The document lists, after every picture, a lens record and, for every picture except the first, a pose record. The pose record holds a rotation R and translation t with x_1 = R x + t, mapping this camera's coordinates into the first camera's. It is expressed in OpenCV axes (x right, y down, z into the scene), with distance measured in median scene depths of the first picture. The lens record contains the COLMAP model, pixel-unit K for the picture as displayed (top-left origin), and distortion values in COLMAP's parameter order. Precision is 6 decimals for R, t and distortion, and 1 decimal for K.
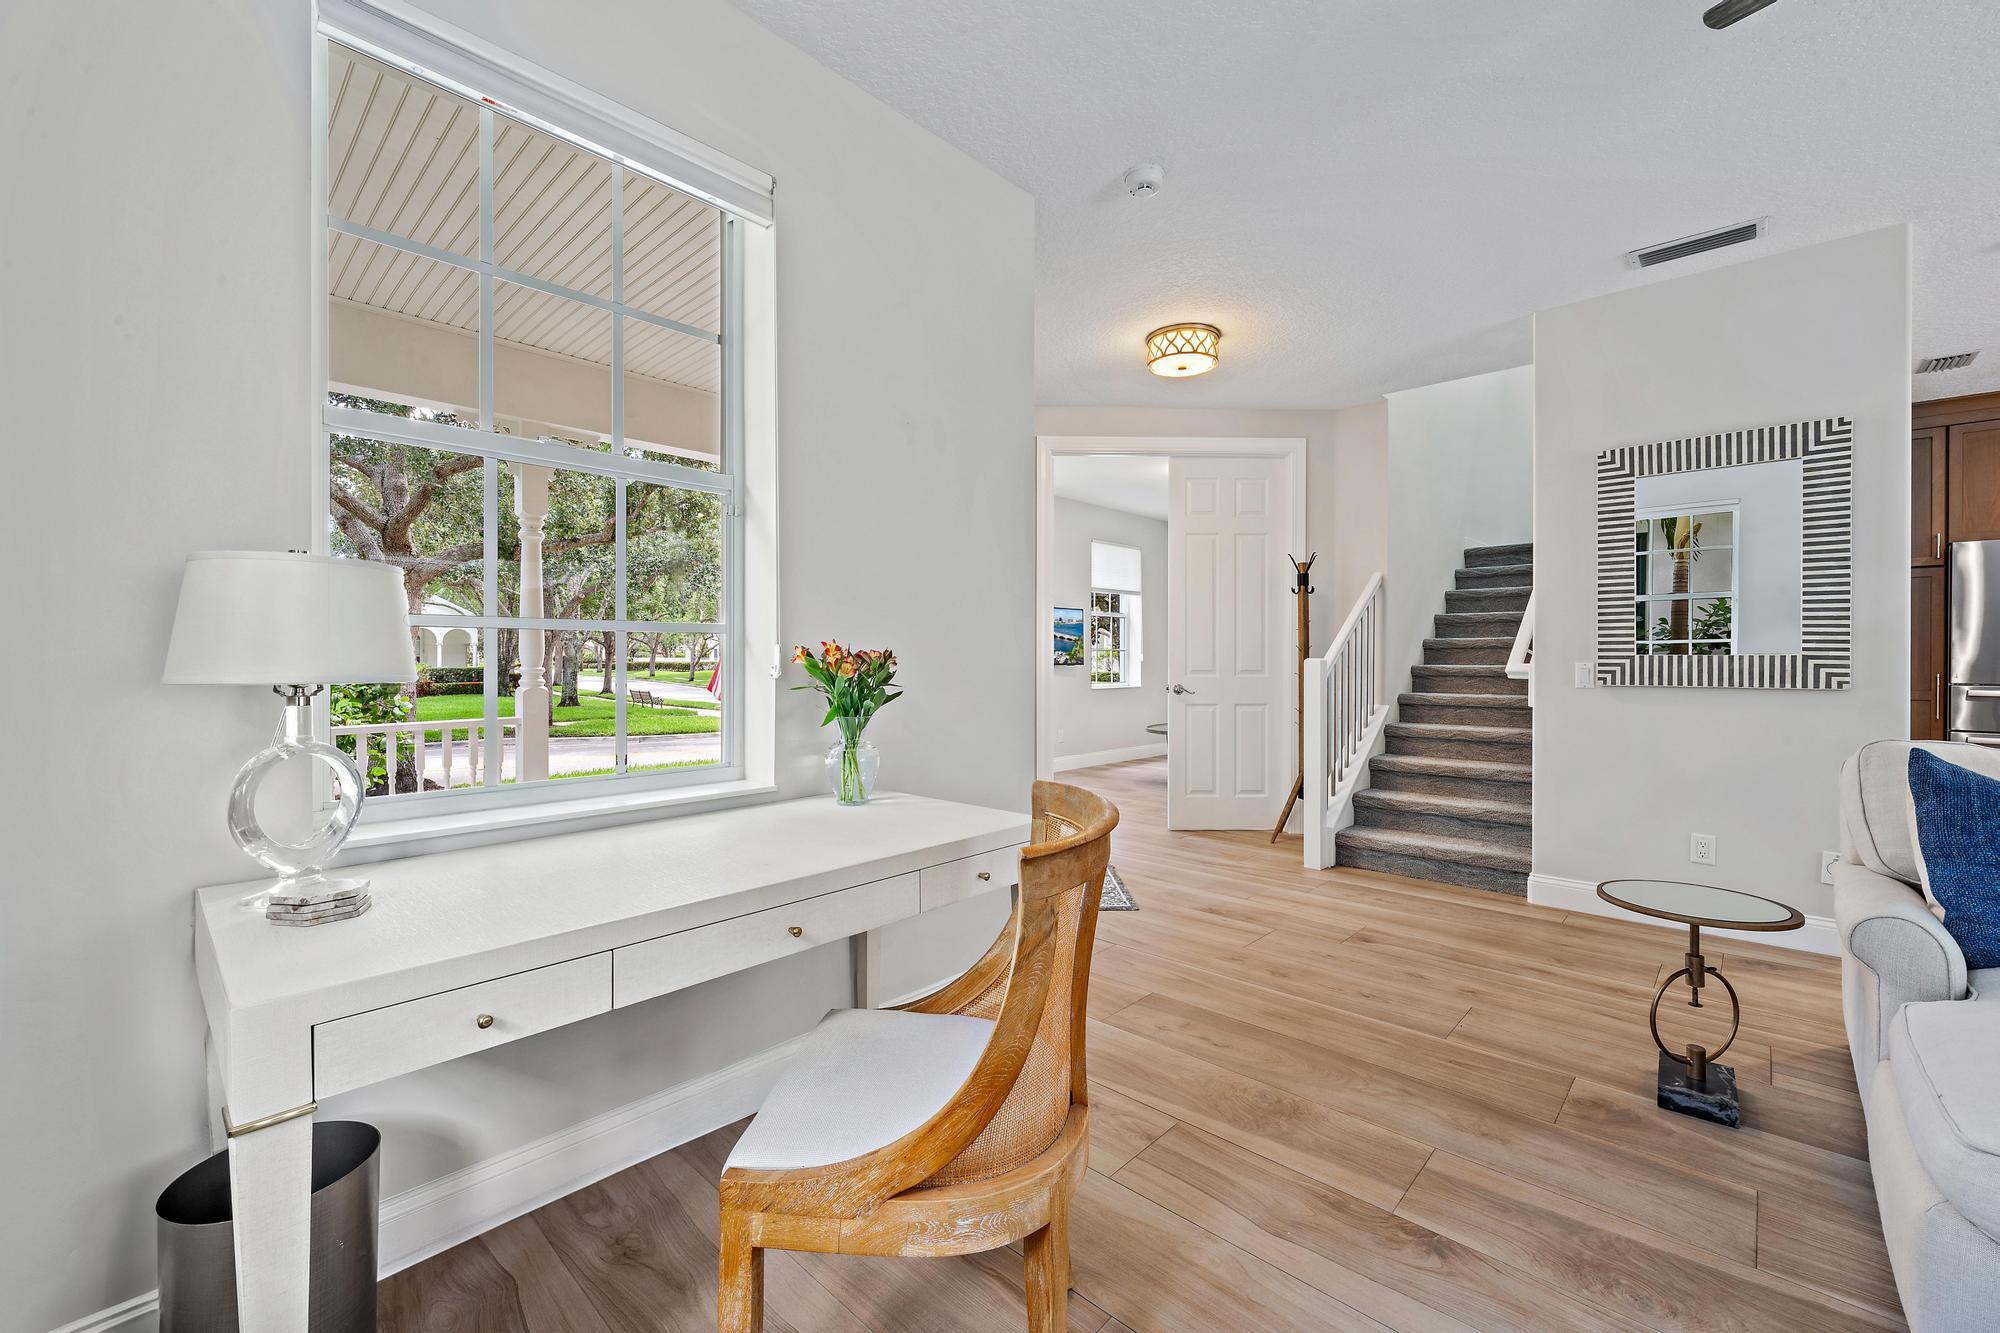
lens RADIAL K [[828.8, 0, 1002.9], [0, 828.8, 668.2], [0, 0, 1]] dist [0.001826, -0.000598]
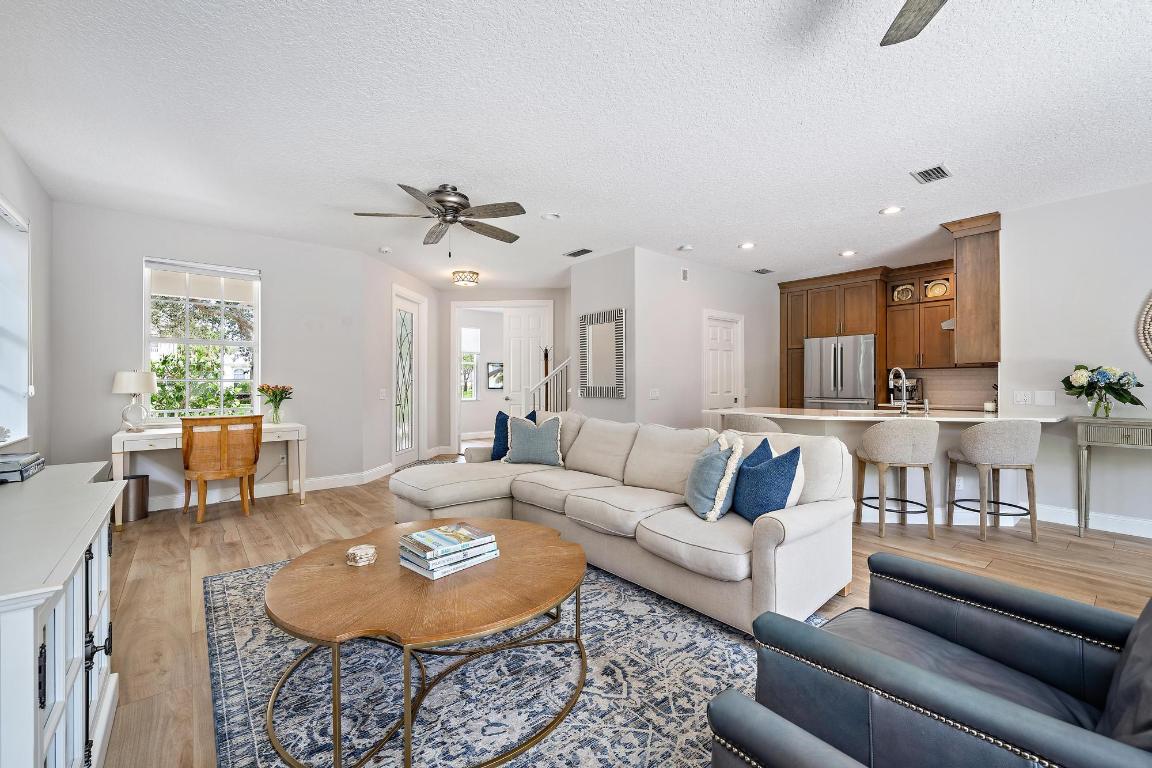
lens RADIAL K [[477.4, 0, 576.5], [0, 477.4, 383.6], [0, 0, 1]] dist [0.001826, -0.000598]
pose [[0.992193, -0.000376, -0.124710, 1.051956], [-0.000415, 0.999980, -0.006318, -0.015264], [0.124710, 0.006321, 0.992173, -0.756312]]
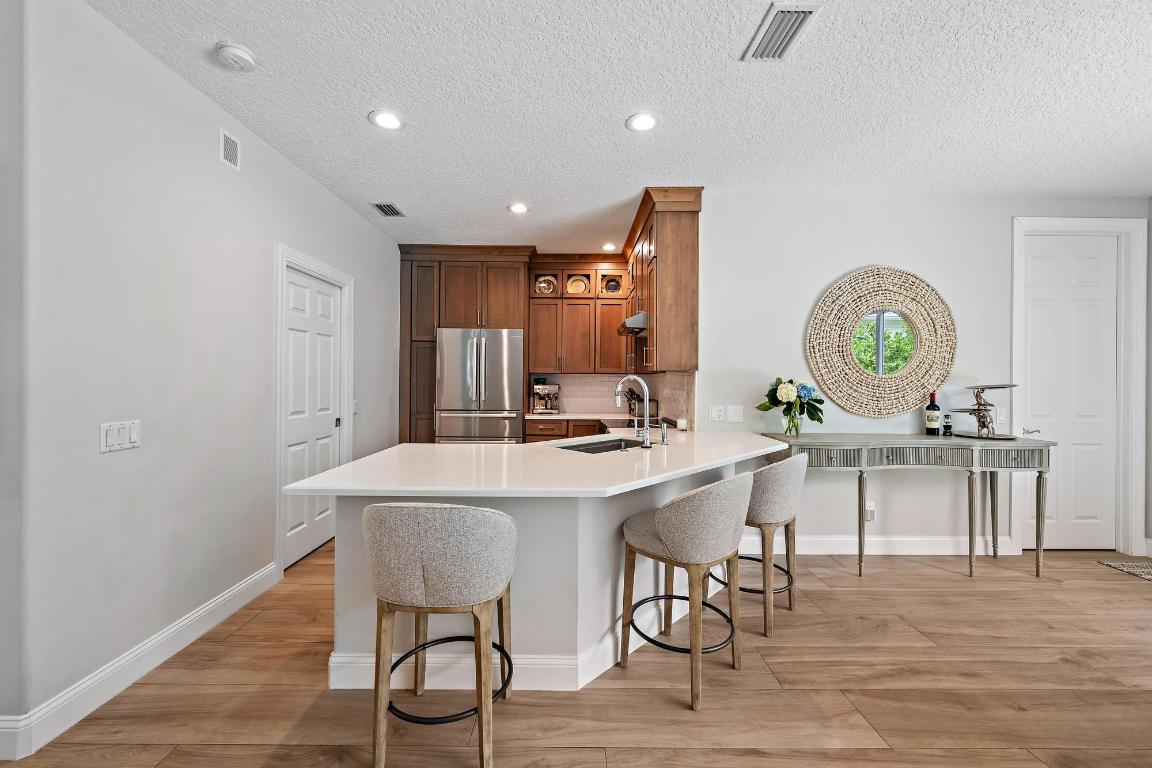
lens RADIAL K [[447.0, 0, 574.8], [0, 447.0, 378.8], [0, 0, 1]] dist [-0.002652, -0.000765]
pose [[0.726749, 0.007362, 0.686864, 1.148119], [-0.001009, 0.999953, -0.009651, -0.058319], [-0.686902, 0.006321, 0.726722, 0.205379]]
